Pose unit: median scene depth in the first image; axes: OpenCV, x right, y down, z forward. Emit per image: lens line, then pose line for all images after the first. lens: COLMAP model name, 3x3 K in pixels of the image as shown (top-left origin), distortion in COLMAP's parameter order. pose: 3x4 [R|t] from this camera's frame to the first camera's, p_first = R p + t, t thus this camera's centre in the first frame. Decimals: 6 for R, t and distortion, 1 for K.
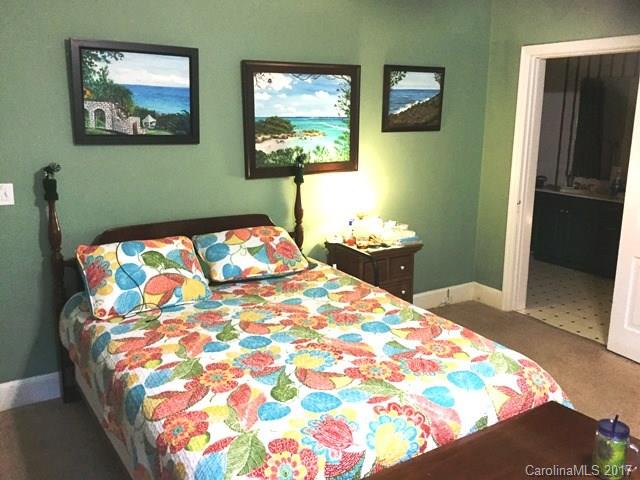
lens RADIAL K [[576.4, 0, 318.9], [0, 576.4, 236.6], [0, 0, 1]] dist [0.058907, -0.018550]
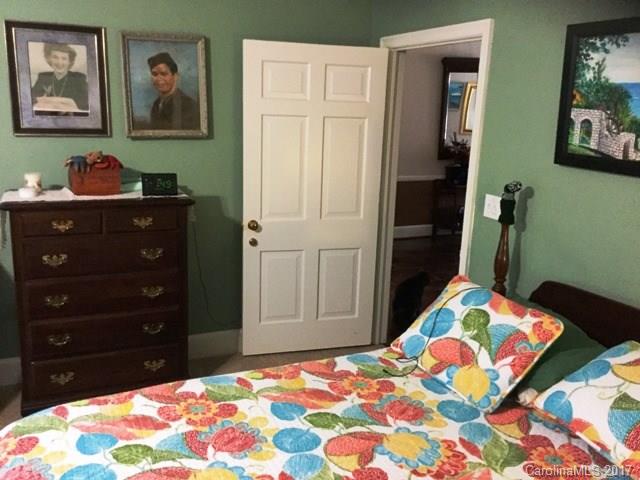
lens RADIAL K [[576.4, 0, 318.9], [0, 576.4, 236.6], [0, 0, 1]] dist [0.058907, -0.018550]
pose [[-0.131785, 0.215787, -0.967506, 0.400724], [-0.255570, 0.935627, 0.243488, -0.177238], [0.957766, 0.279354, -0.068153, 0.784290]]
